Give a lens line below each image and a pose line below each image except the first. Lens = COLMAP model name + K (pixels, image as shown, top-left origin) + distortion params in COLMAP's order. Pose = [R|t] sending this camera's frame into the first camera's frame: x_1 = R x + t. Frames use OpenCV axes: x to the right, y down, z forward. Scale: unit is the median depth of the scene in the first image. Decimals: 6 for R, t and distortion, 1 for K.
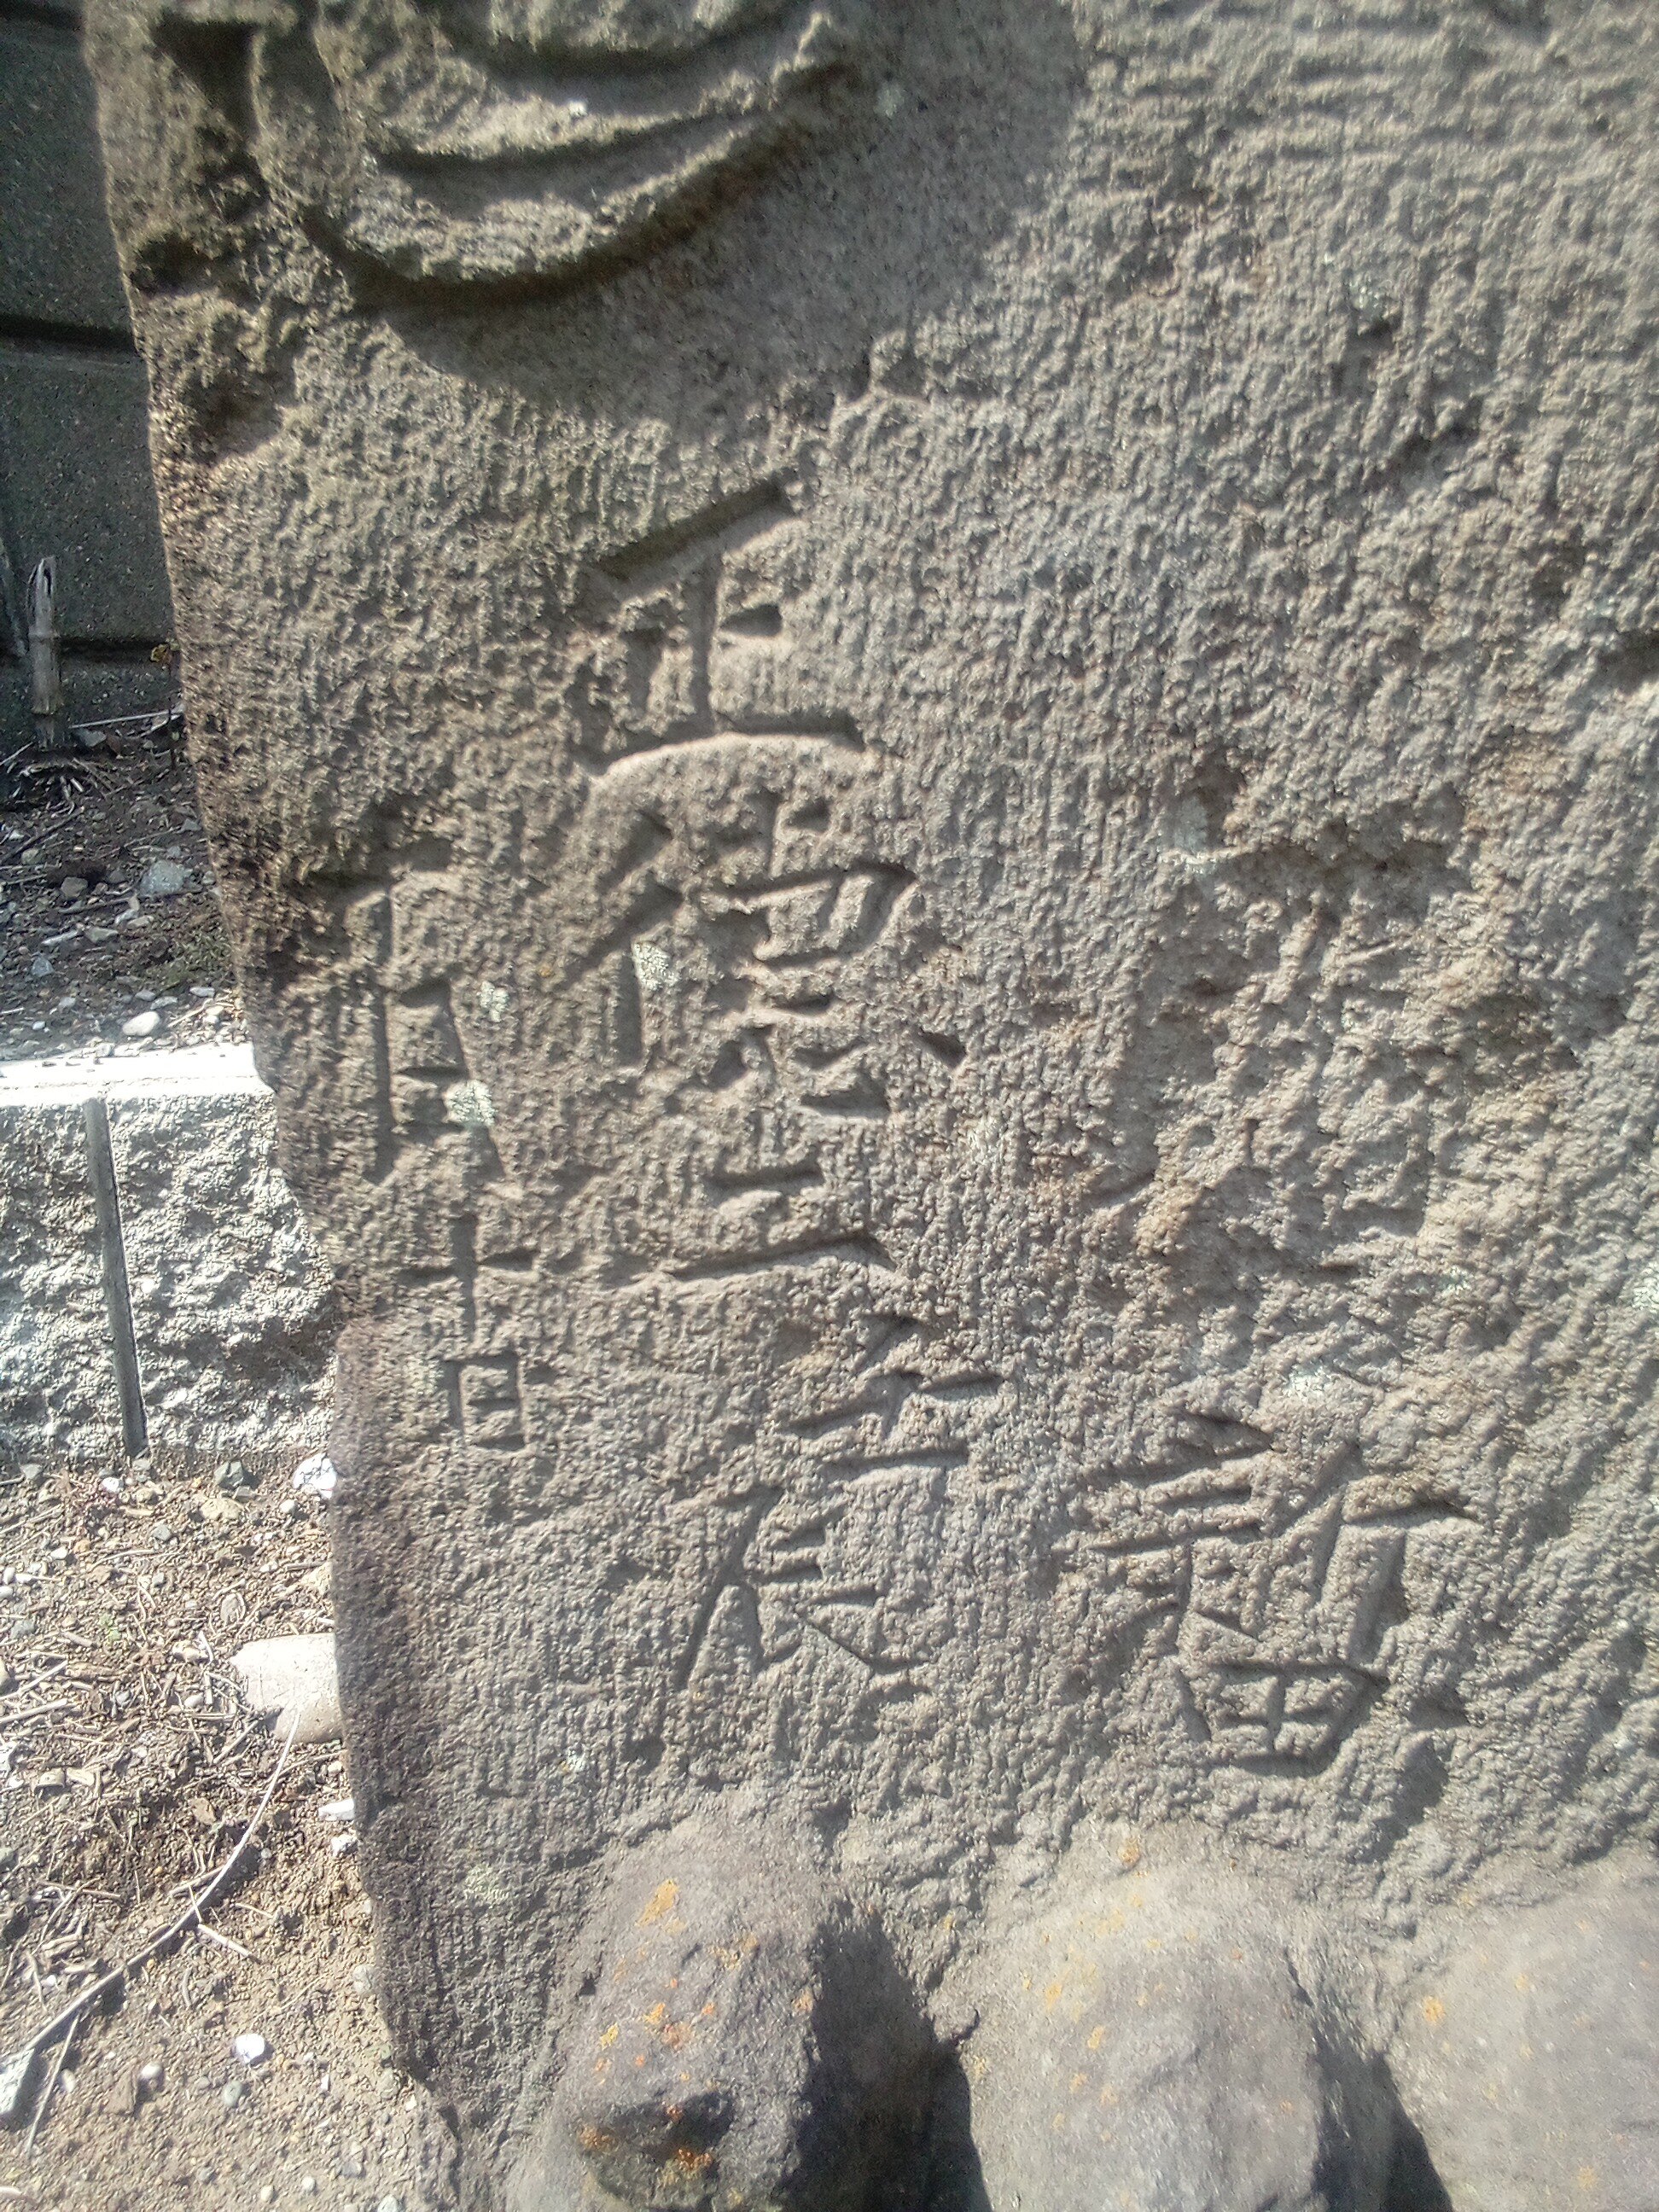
lens RADIAL K [[1765.9, 0, 923.5], [0, 1765.9, 1057.8], [0, 0, 1]] dist [0.041187, -0.066574]
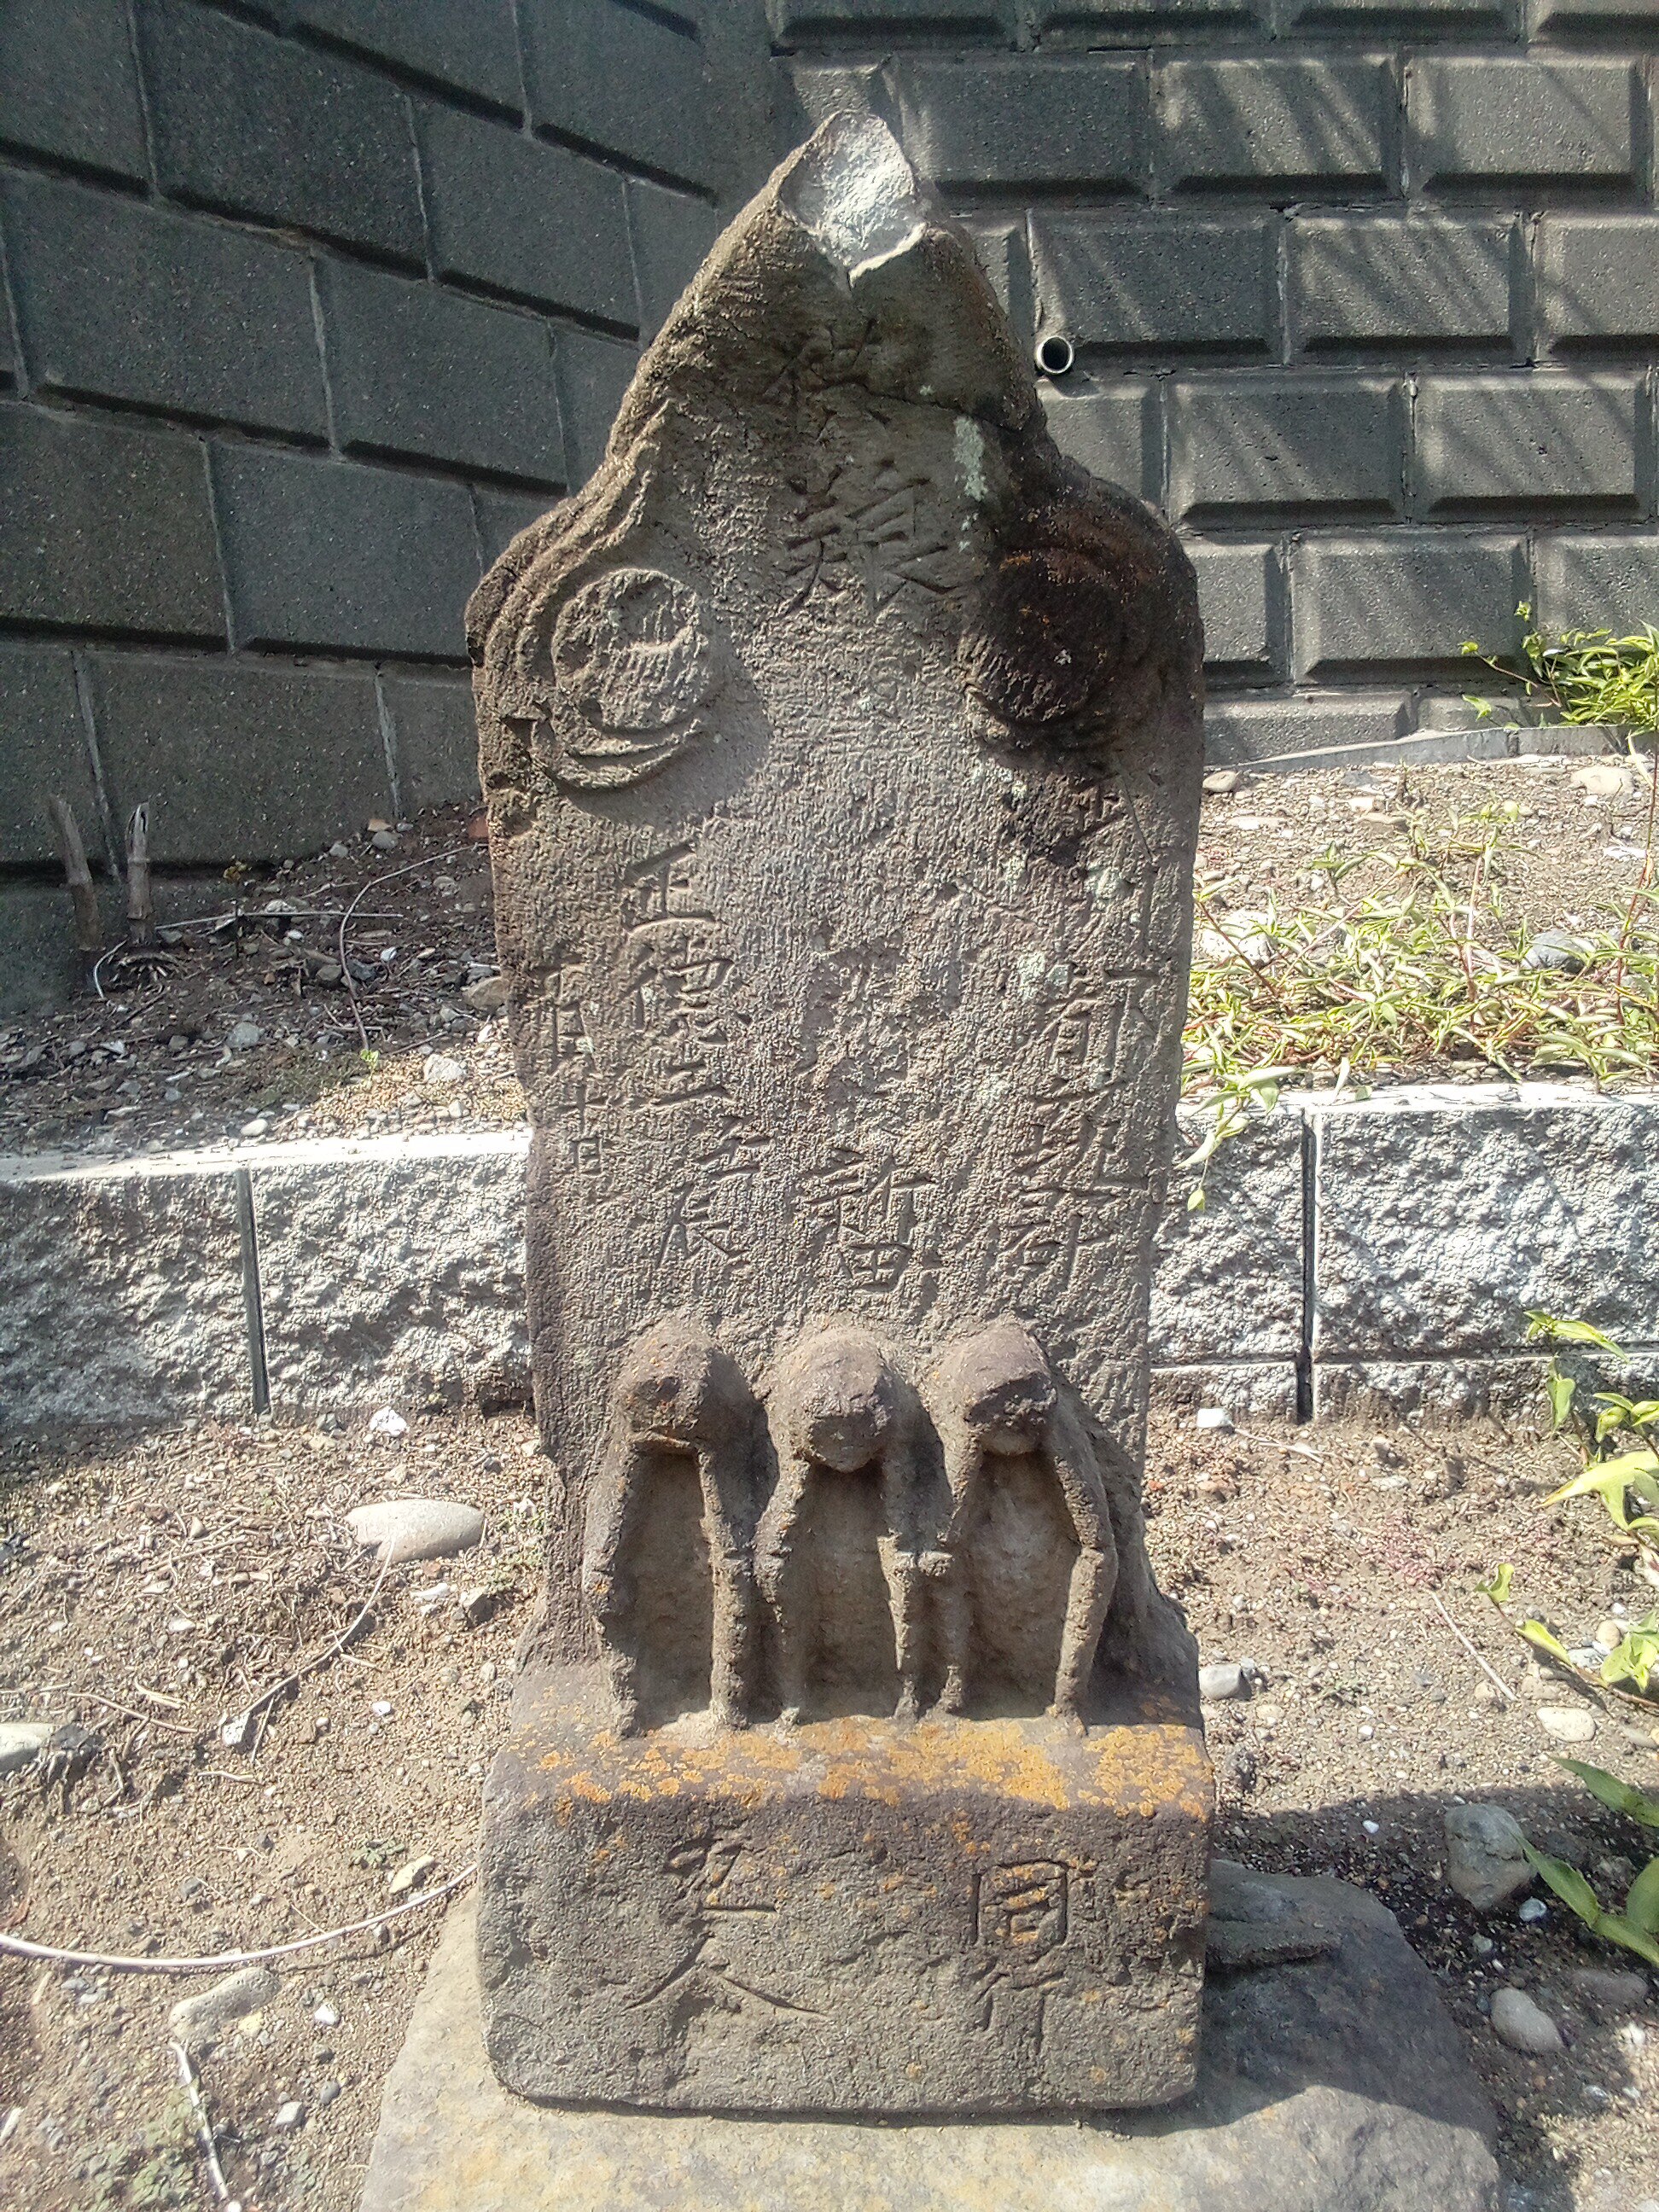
lens RADIAL K [[1765.9, 0, 901.7], [0, 1765.9, 1082.2], [0, 0, 1]] dist [0.041187, -0.066574]
pose [[0.999128, -0.022742, 0.035003, 0.162591], [0.025816, 0.995604, -0.090029, 0.360898], [-0.032801, 0.090854, 0.995324, -1.906674]]
